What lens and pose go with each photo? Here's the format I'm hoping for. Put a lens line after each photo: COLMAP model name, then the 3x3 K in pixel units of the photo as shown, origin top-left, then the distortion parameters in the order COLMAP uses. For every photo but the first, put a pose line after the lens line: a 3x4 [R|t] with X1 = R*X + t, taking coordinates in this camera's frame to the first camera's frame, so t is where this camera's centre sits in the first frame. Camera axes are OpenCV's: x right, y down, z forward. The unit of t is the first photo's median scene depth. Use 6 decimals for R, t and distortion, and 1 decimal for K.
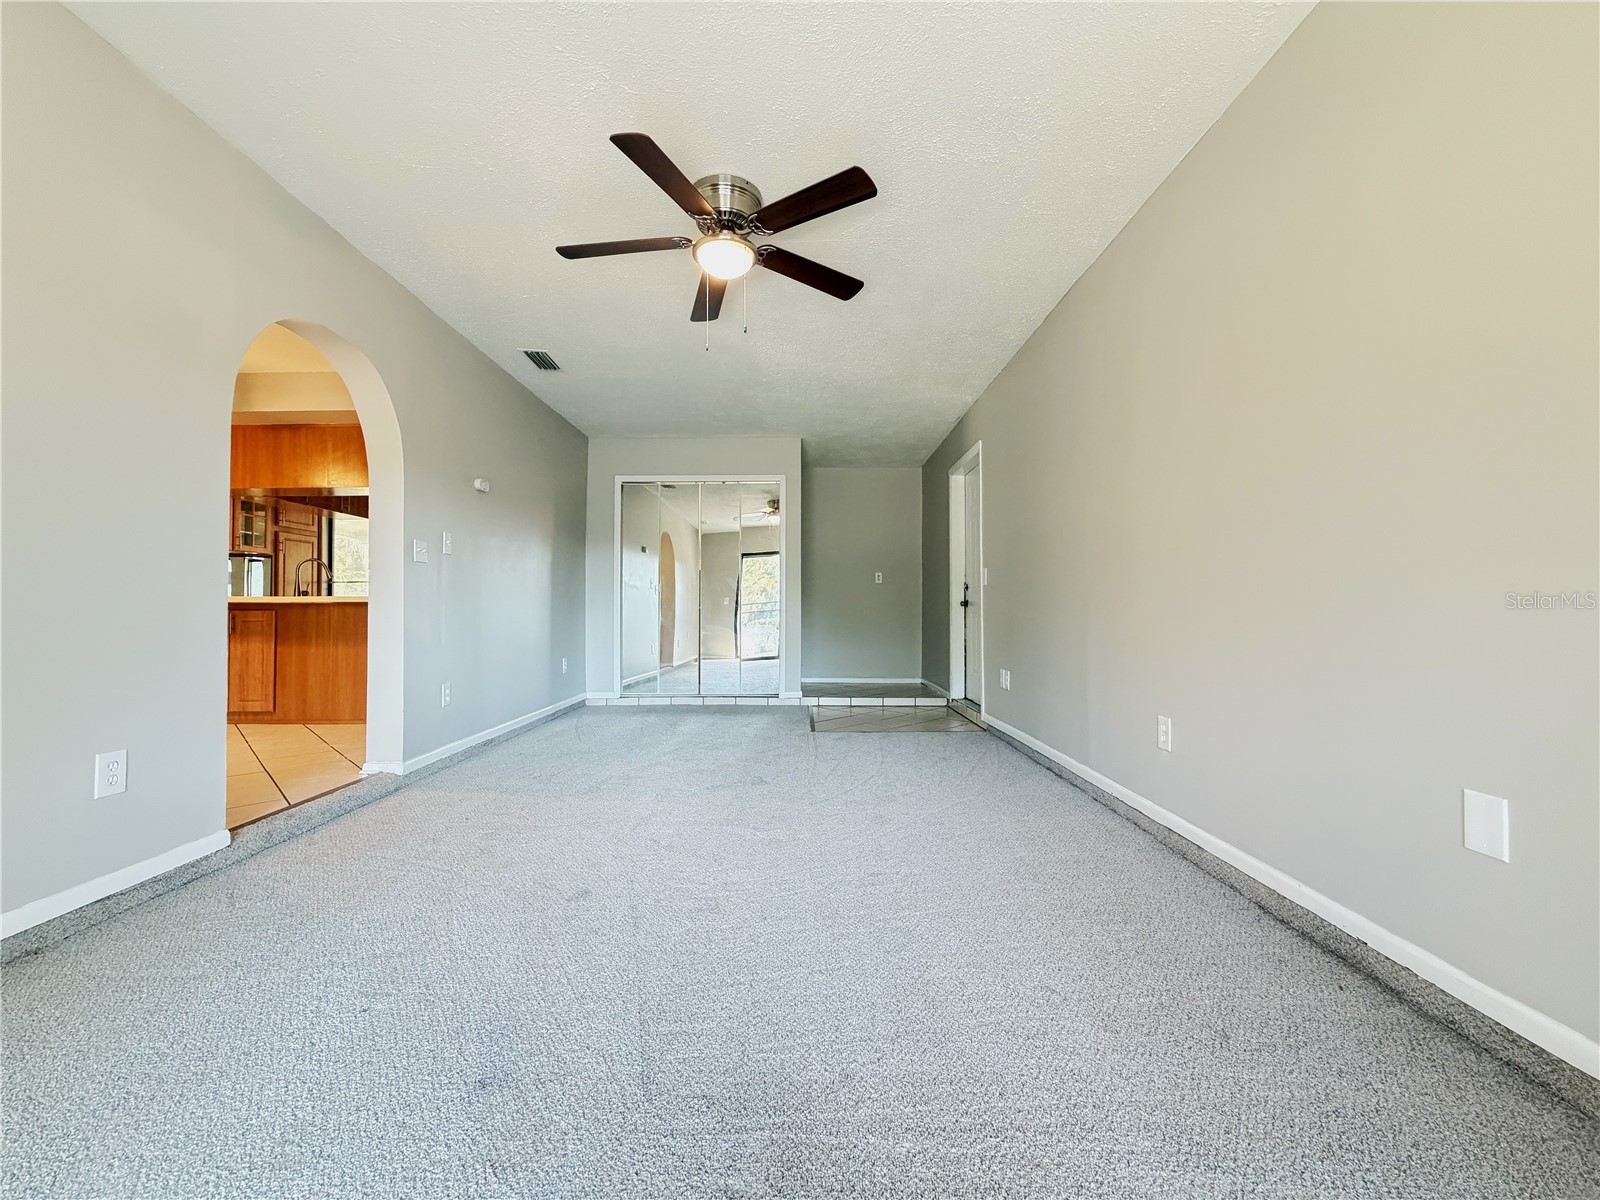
lens RADIAL K [[640.6, 0, 798.4], [0, 640.6, 602.3], [0, 0, 1]] dist [-0.000327, 0.000059]
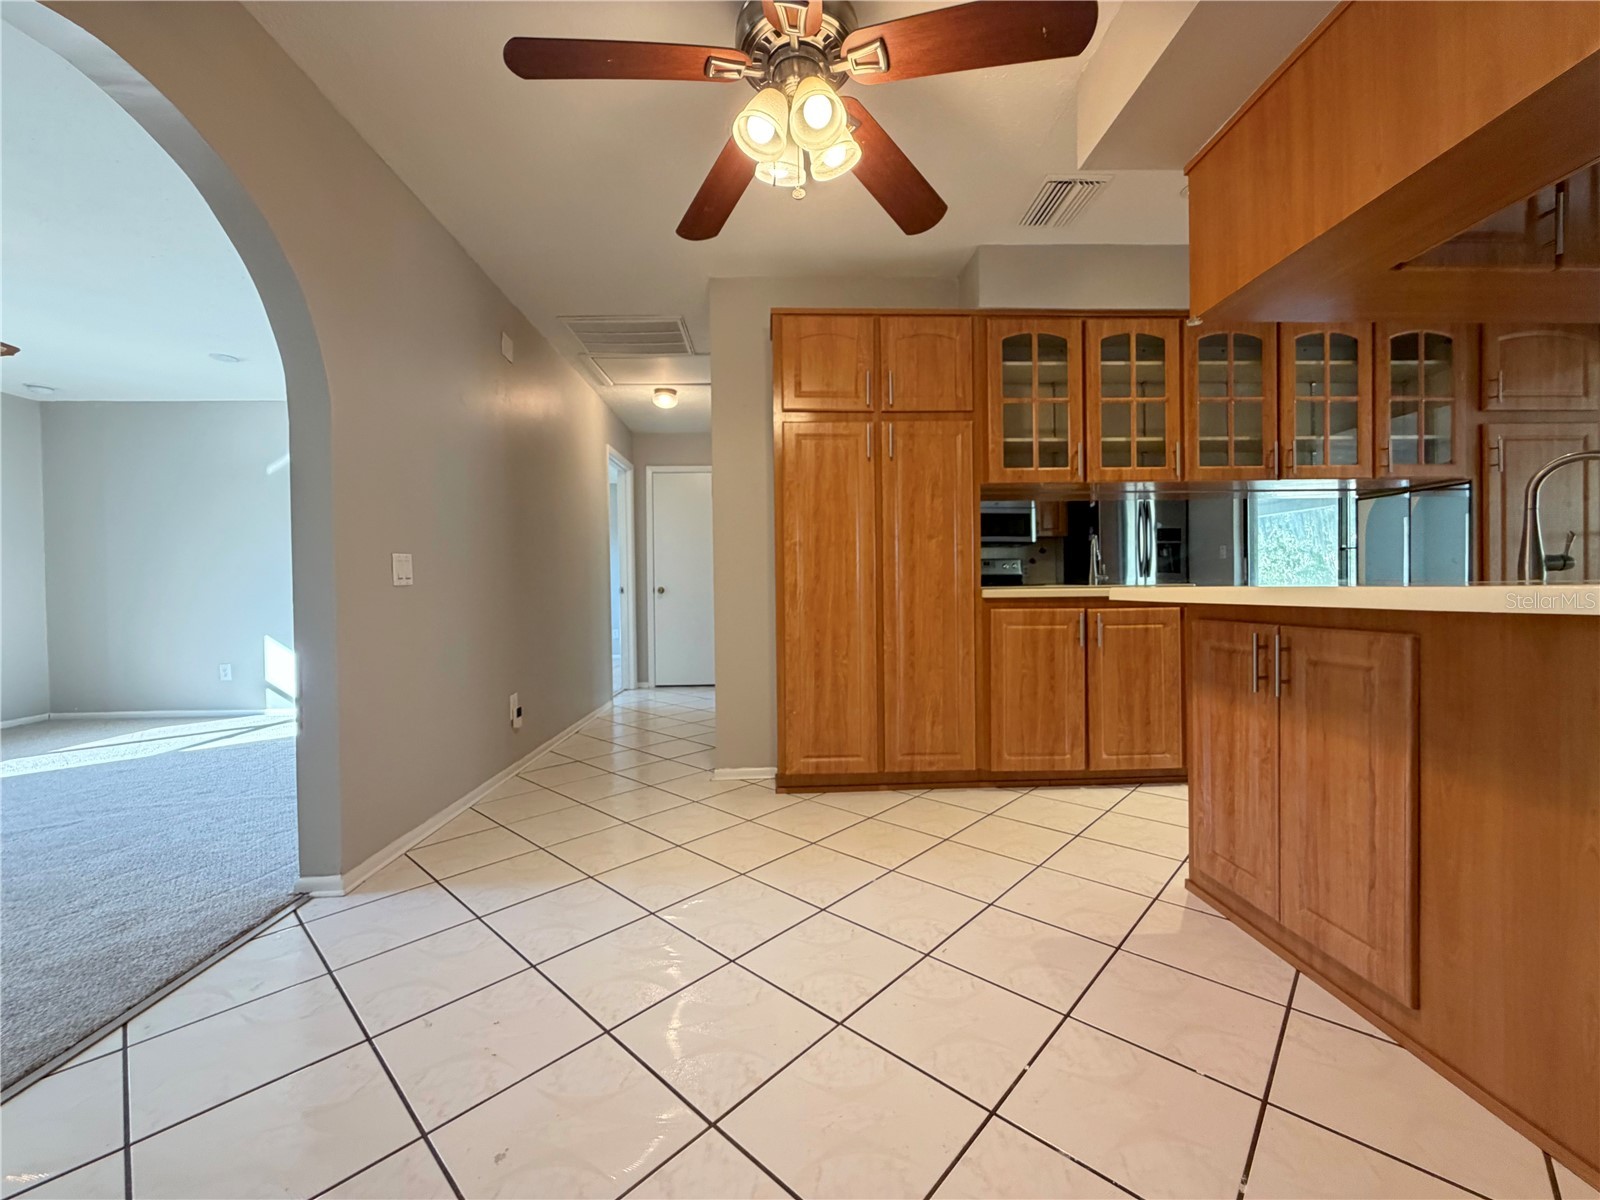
lens RADIAL K [[640.6, 0, 799.1], [0, 640.6, 598.1], [0, 0, 1]] dist [-0.000327, 0.000059]
pose [[0.034996, 0.009067, -0.999346, -0.560117], [0.016318, 0.999820, 0.009642, -0.008889], [0.999254, -0.016645, 0.034842, 0.735202]]
